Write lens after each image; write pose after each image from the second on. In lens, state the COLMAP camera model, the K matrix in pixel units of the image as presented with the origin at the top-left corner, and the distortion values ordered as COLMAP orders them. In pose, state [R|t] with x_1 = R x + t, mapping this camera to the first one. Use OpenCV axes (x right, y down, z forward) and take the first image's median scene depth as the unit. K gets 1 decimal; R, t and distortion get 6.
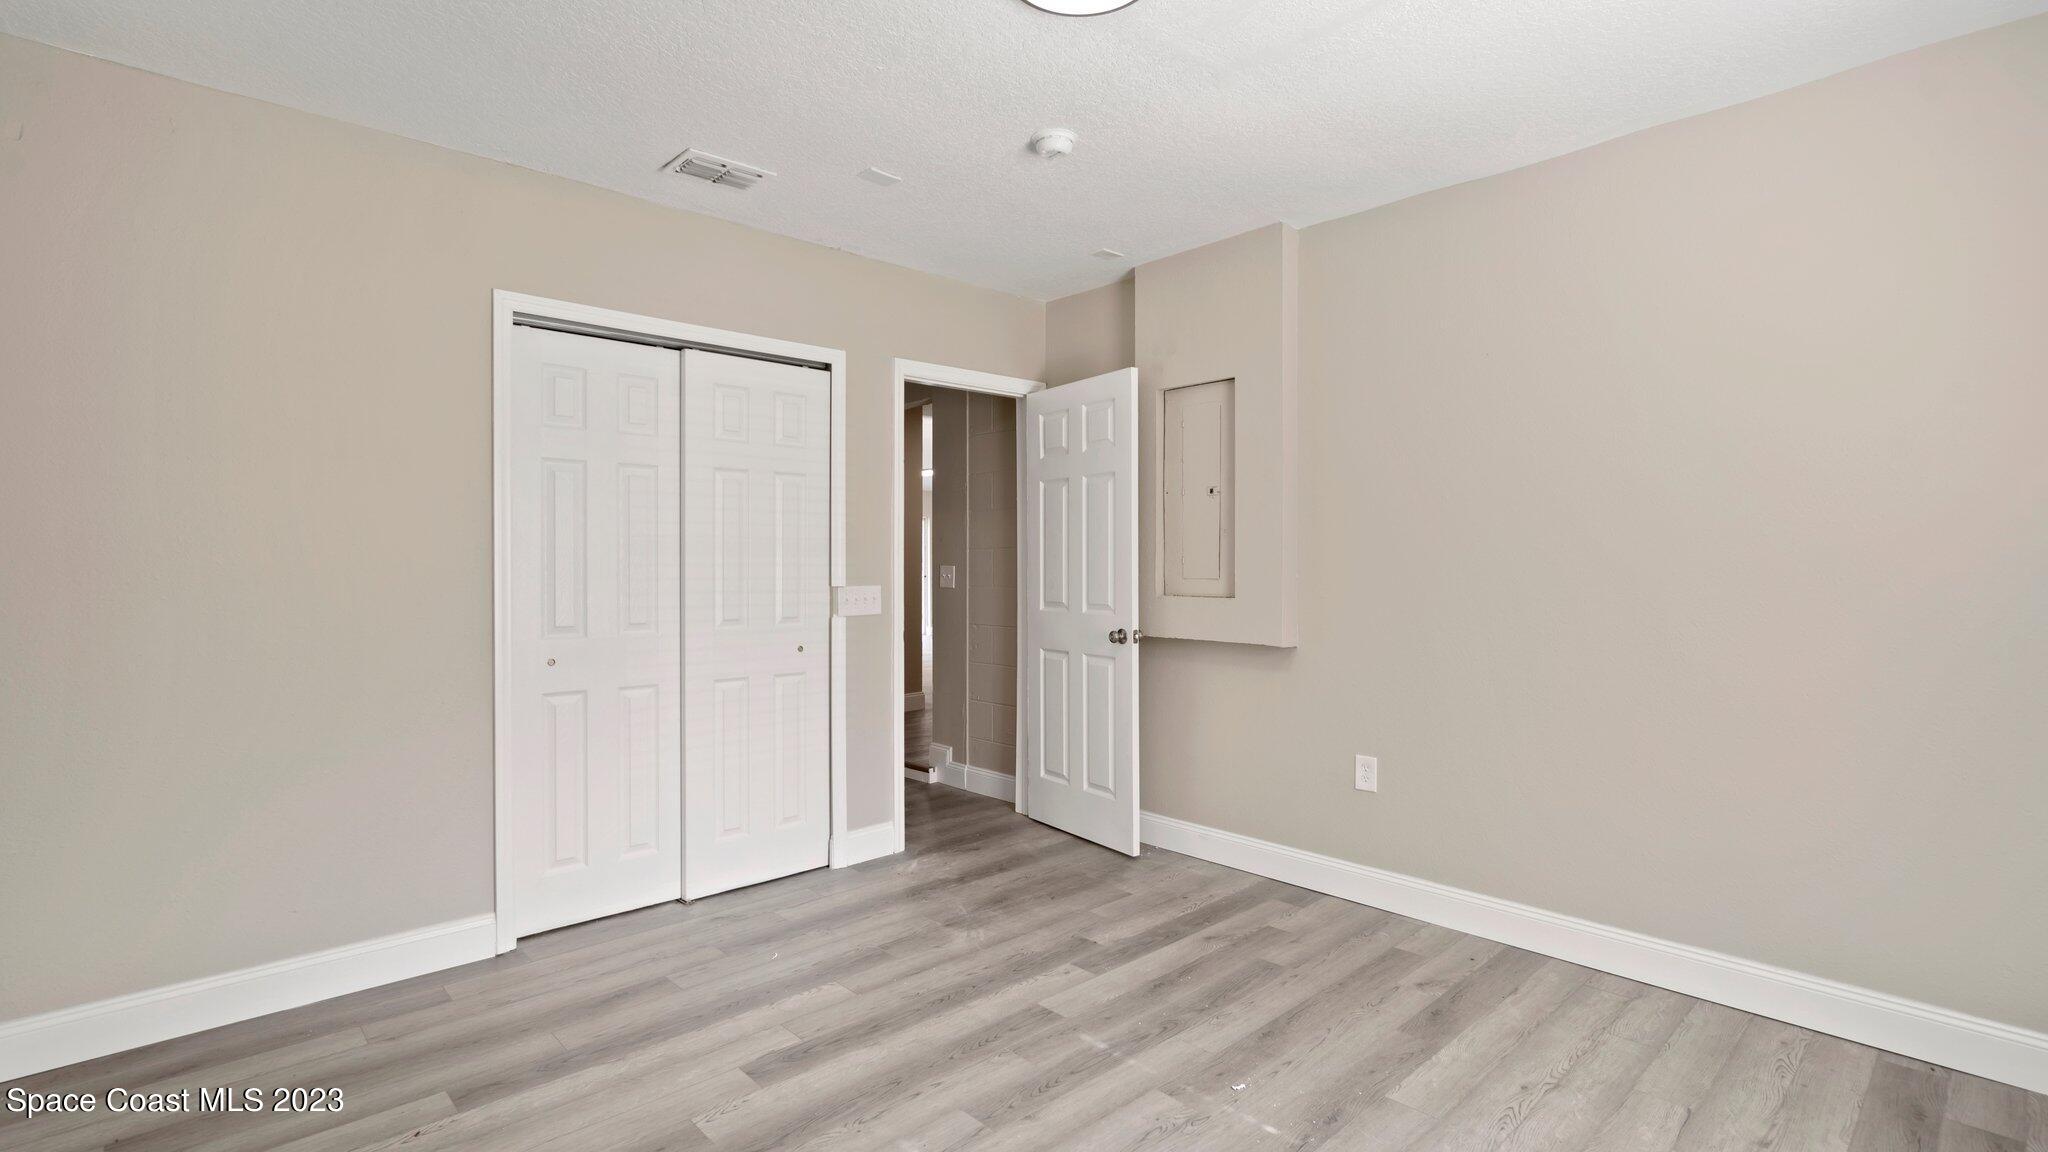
lens RADIAL K [[945.1, 0, 1032.3], [0, 945.1, 574.6], [0, 0, 1]] dist [-0.004199, 0.000024]
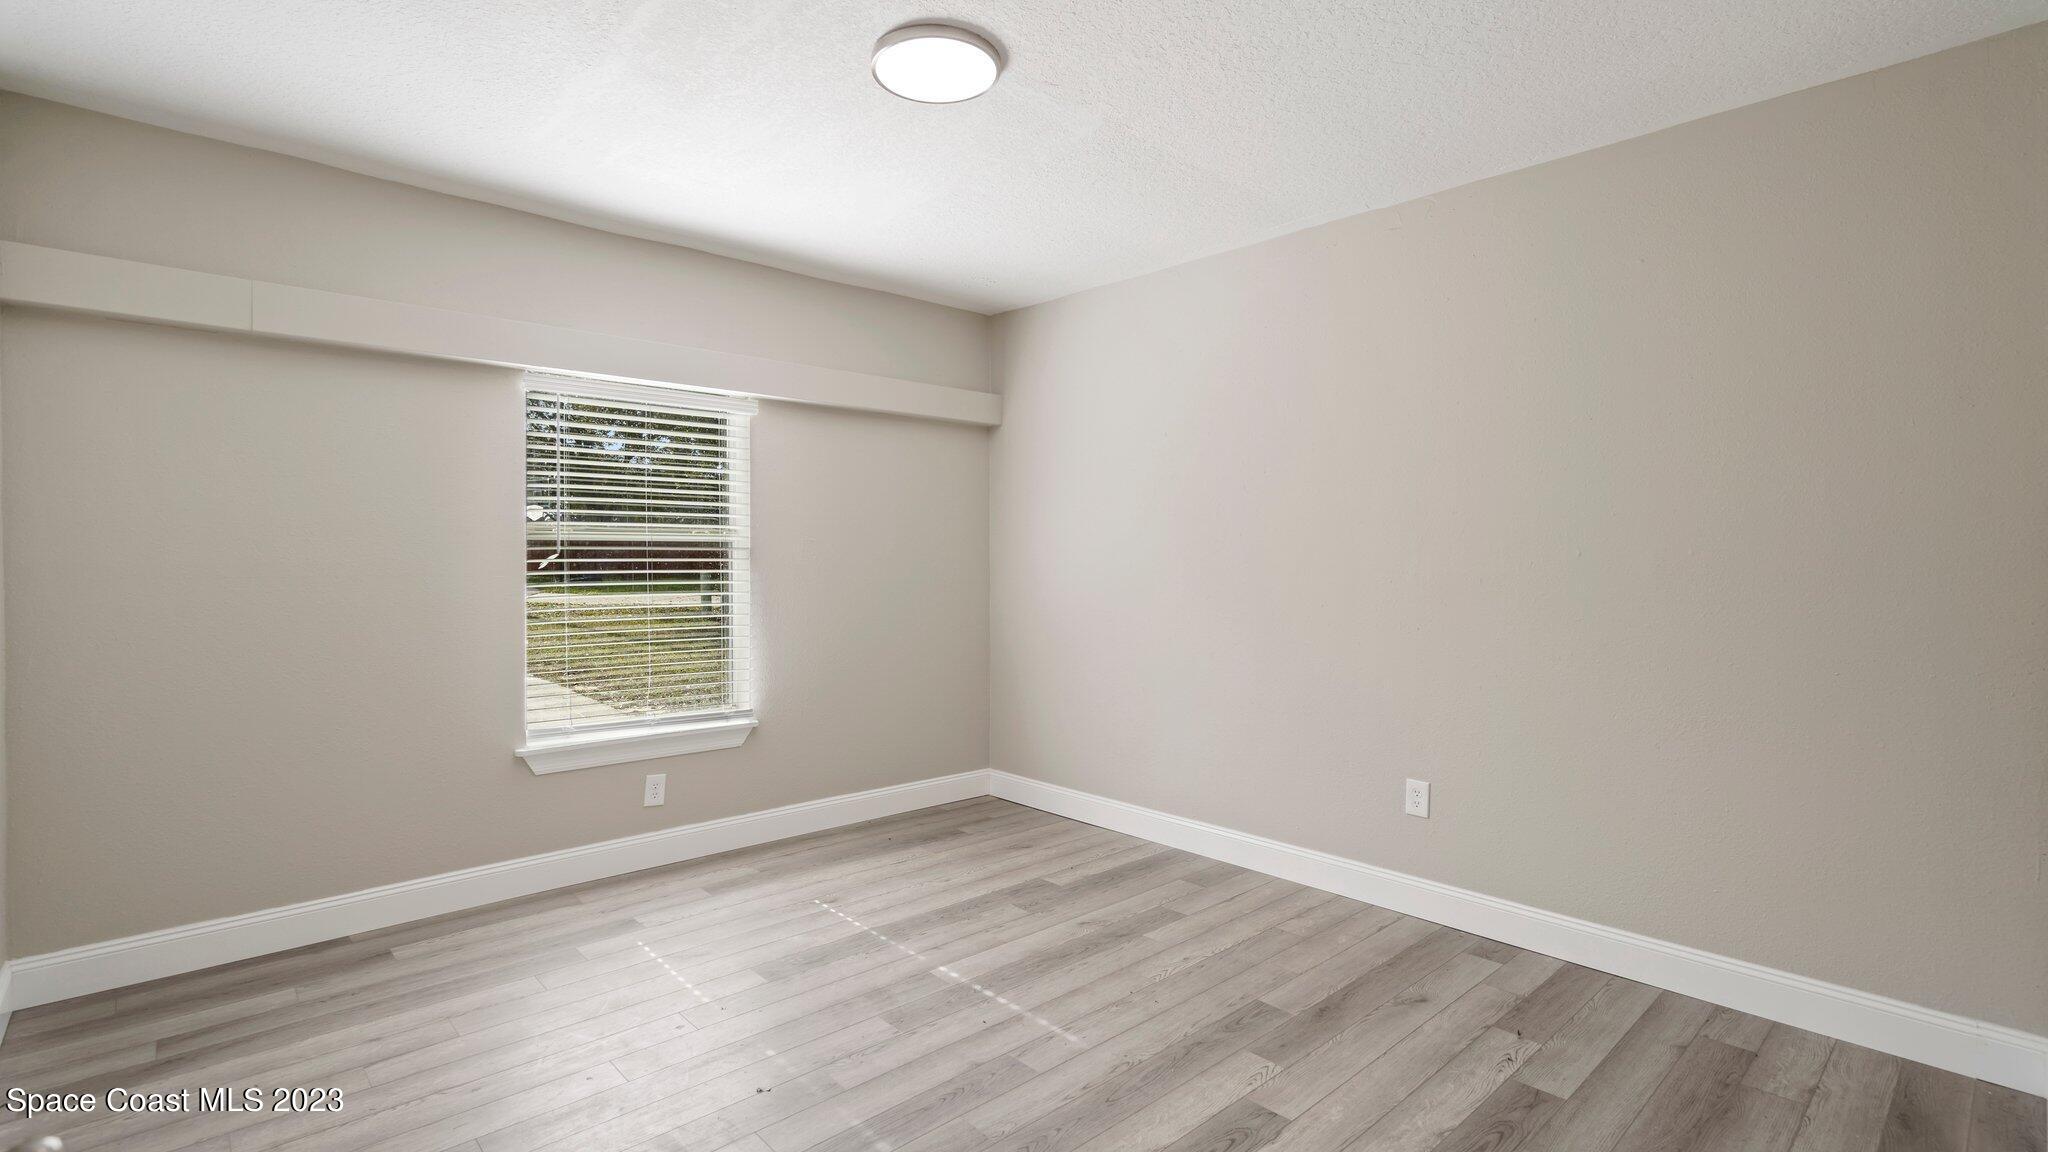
lens RADIAL K [[945.1, 0, 1006.5], [0, 945.1, 569.8], [0, 0, 1]] dist [-0.004199, 0.000024]
pose [[-0.999011, 0.000366, 0.044466, -0.062814], [0.001052, 0.999881, 0.015392, -0.014631], [-0.044455, 0.015424, -0.998892, 1.505374]]
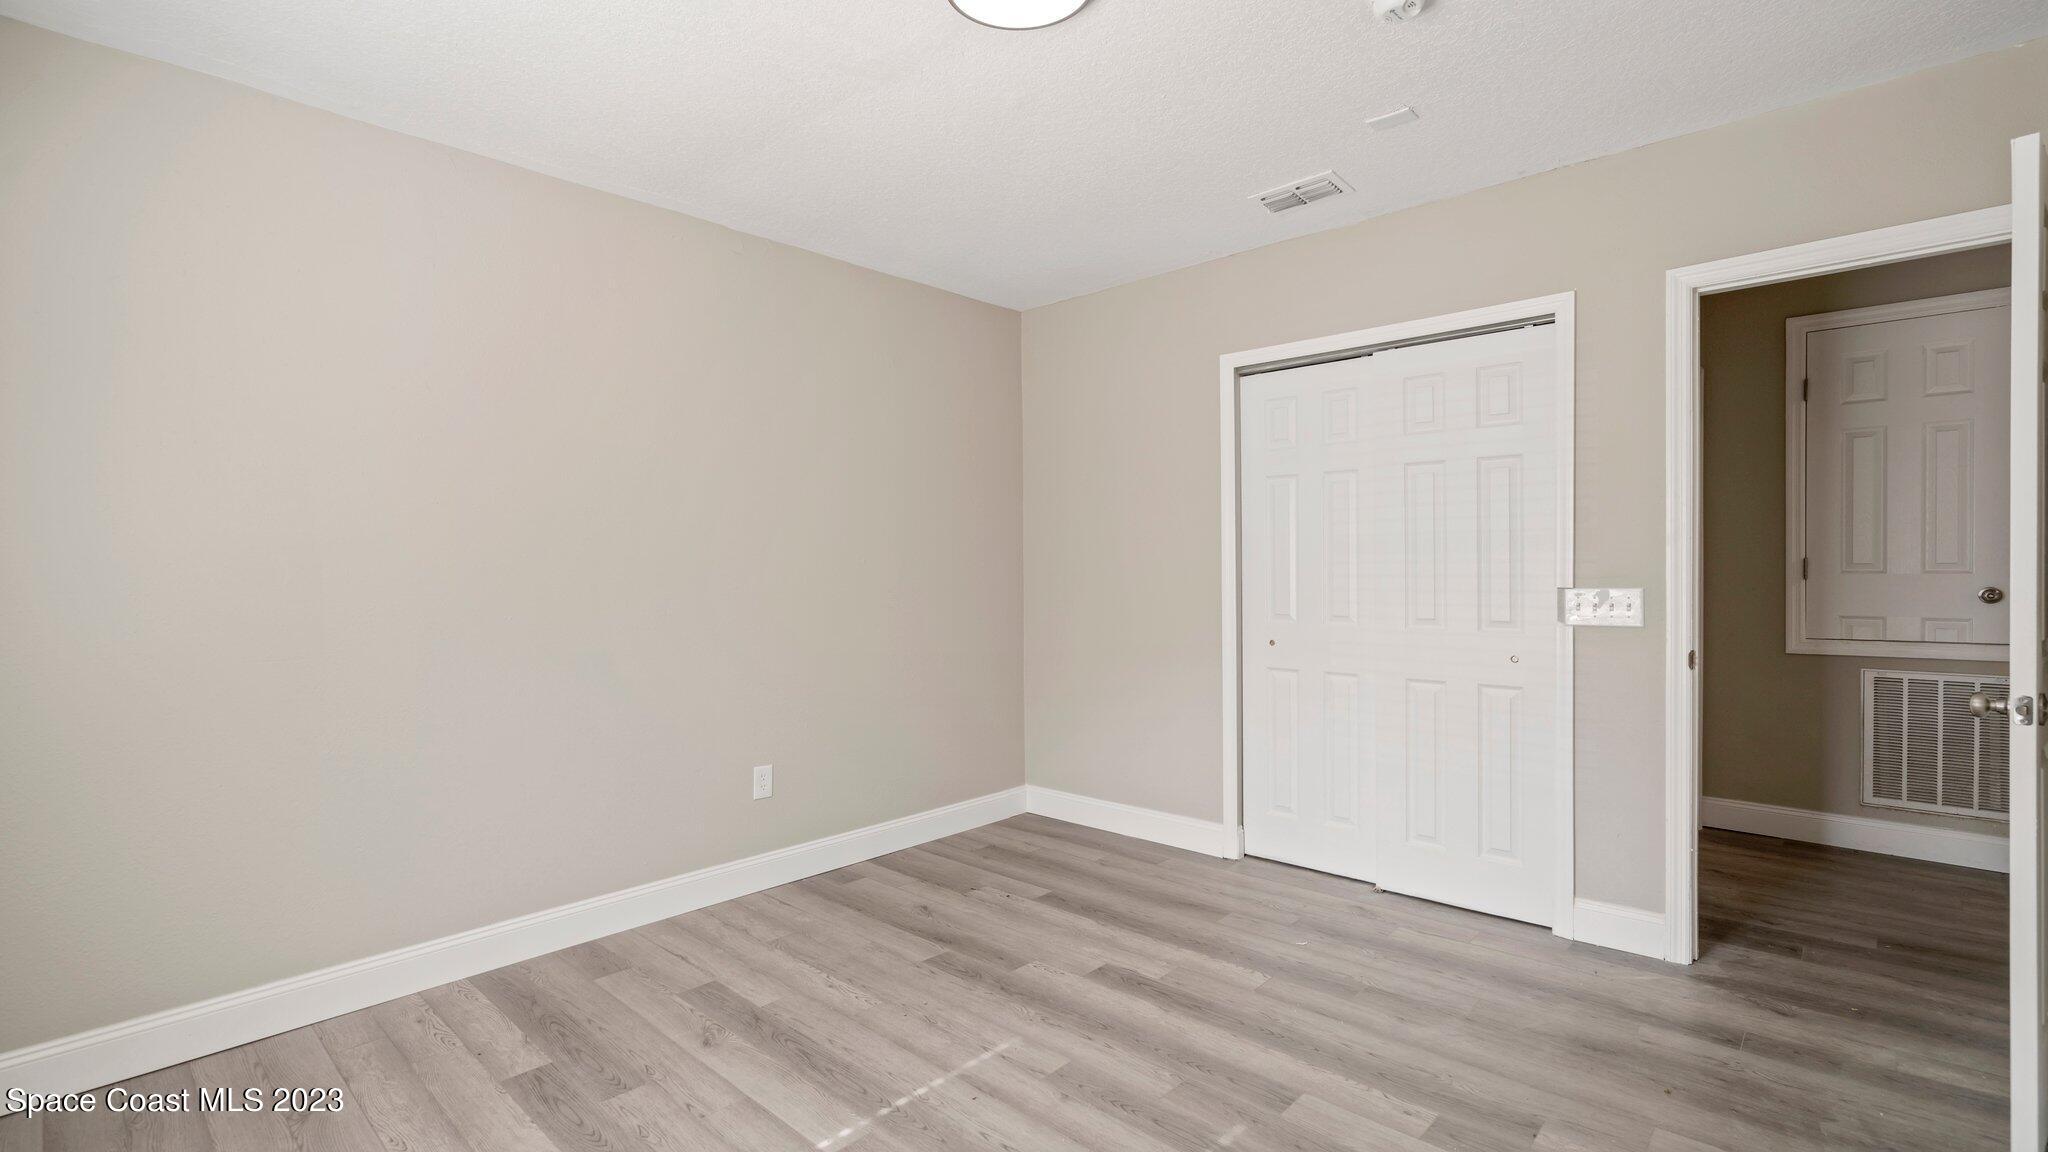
lens RADIAL K [[945.1, 0, 1014.6], [0, 945.1, 574.9], [0, 0, 1]] dist [-0.004199, 0.000024]
pose [[0.055476, 0.014767, -0.998351, 0.742969], [0.001387, 0.999889, 0.014866, -0.014631], [0.998459, -0.002209, 0.055449, 0.637461]]
